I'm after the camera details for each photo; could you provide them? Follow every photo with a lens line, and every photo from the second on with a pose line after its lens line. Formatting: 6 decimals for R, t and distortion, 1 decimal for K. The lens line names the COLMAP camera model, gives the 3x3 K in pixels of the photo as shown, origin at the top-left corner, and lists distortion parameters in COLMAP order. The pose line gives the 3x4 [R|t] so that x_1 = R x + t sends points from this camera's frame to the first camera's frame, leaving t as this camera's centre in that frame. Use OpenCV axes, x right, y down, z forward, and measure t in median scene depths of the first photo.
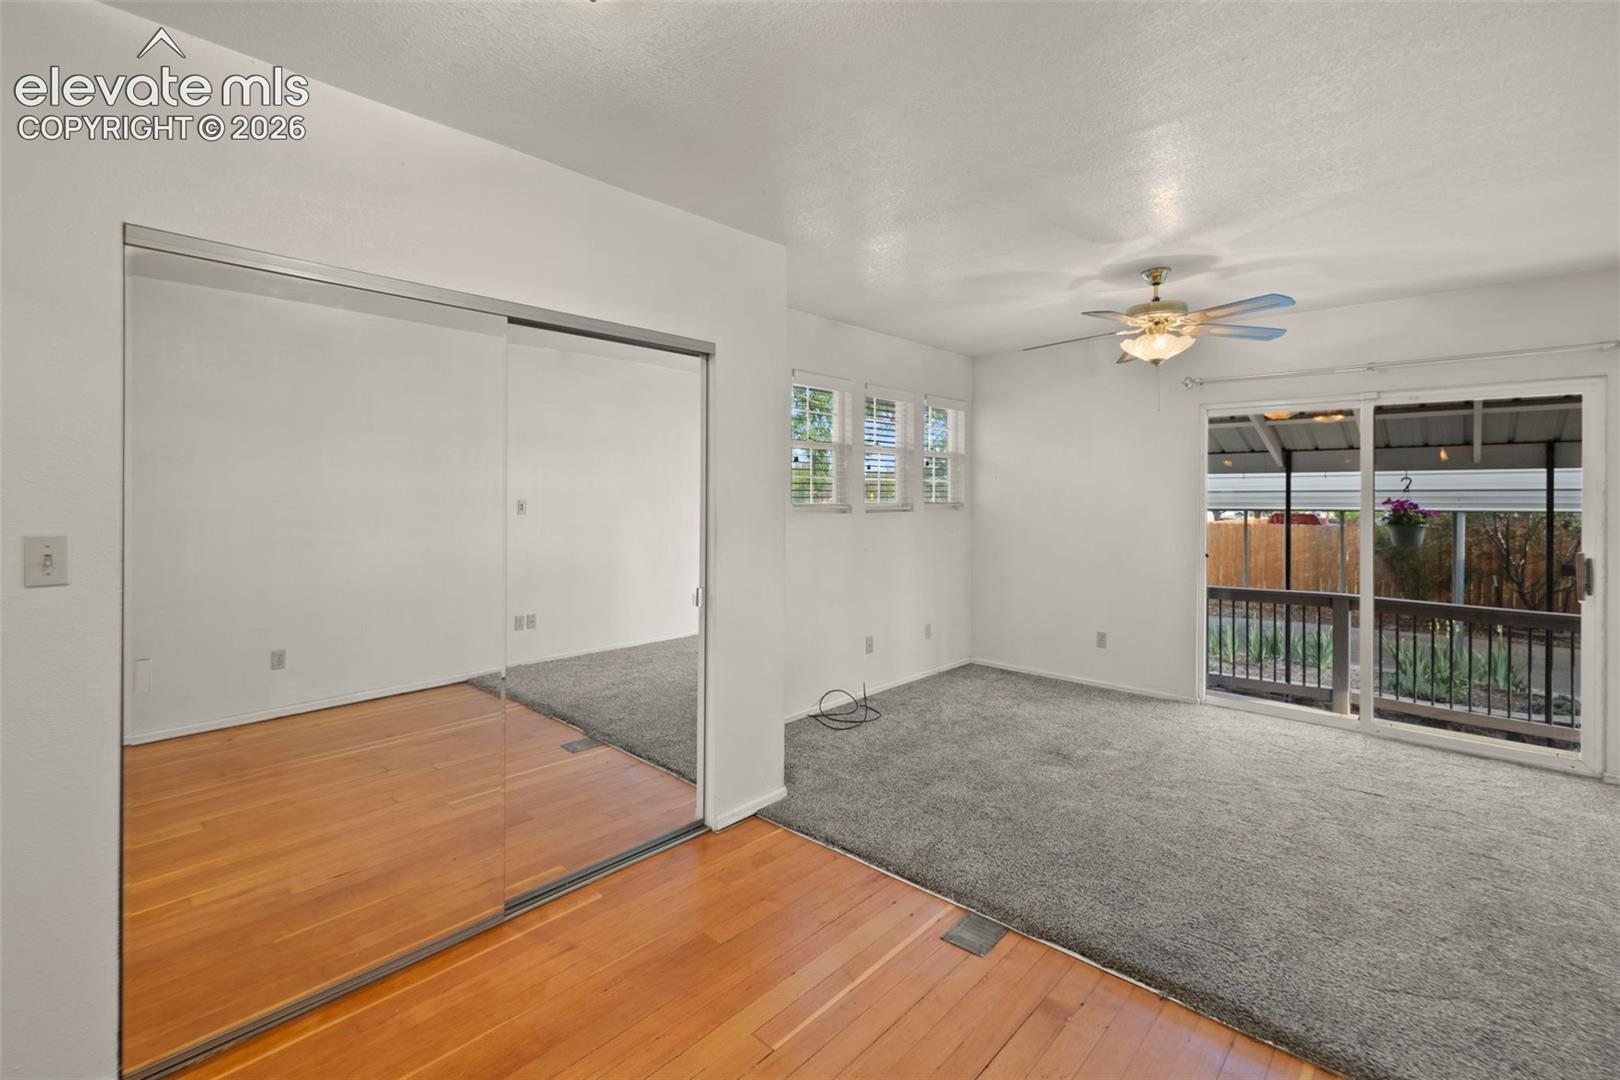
lens RADIAL K [[700.4, 0, 804.3], [0, 700.4, 495.8], [0, 0, 1]] dist [-0.000287, 0.000130]
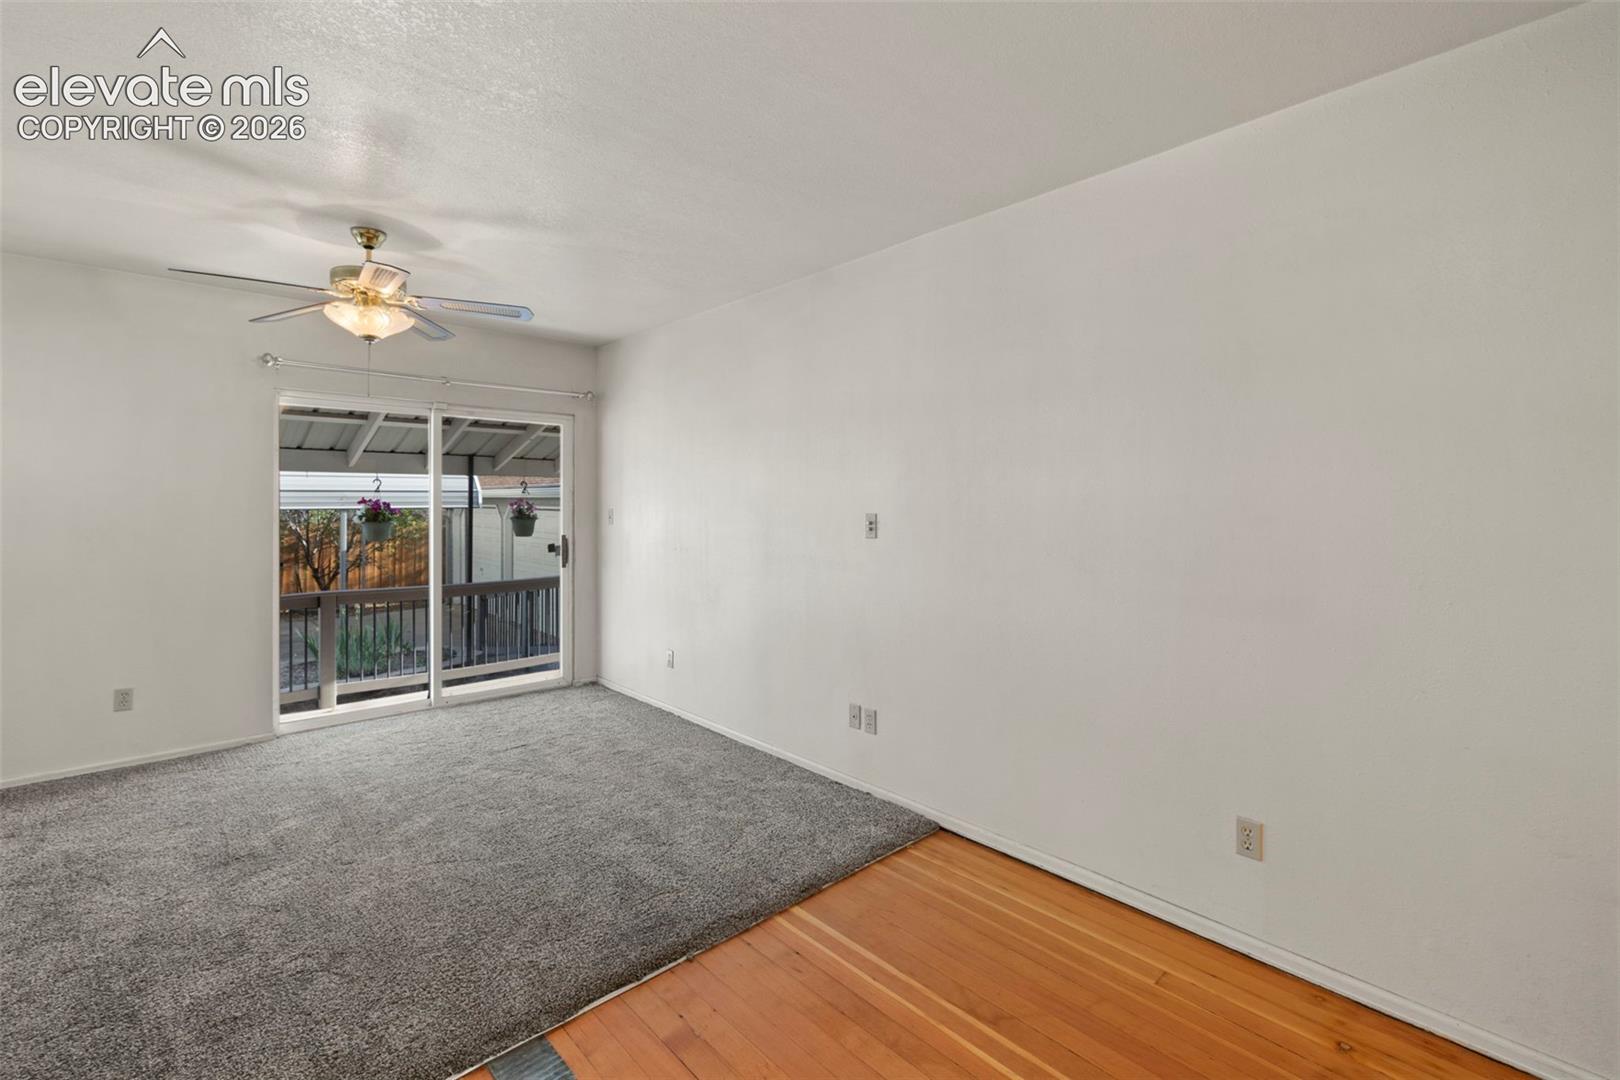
lens RADIAL K [[709.5, 0, 752.5], [0, 709.5, 515.4], [0, 0, 1]] dist [-0.000764, 0.000207]
pose [[0.116948, -0.026814, 0.992776, -0.317965], [-0.001531, 0.999629, 0.027179, -0.000634], [-0.993137, -0.004699, 0.116864, 0.449707]]
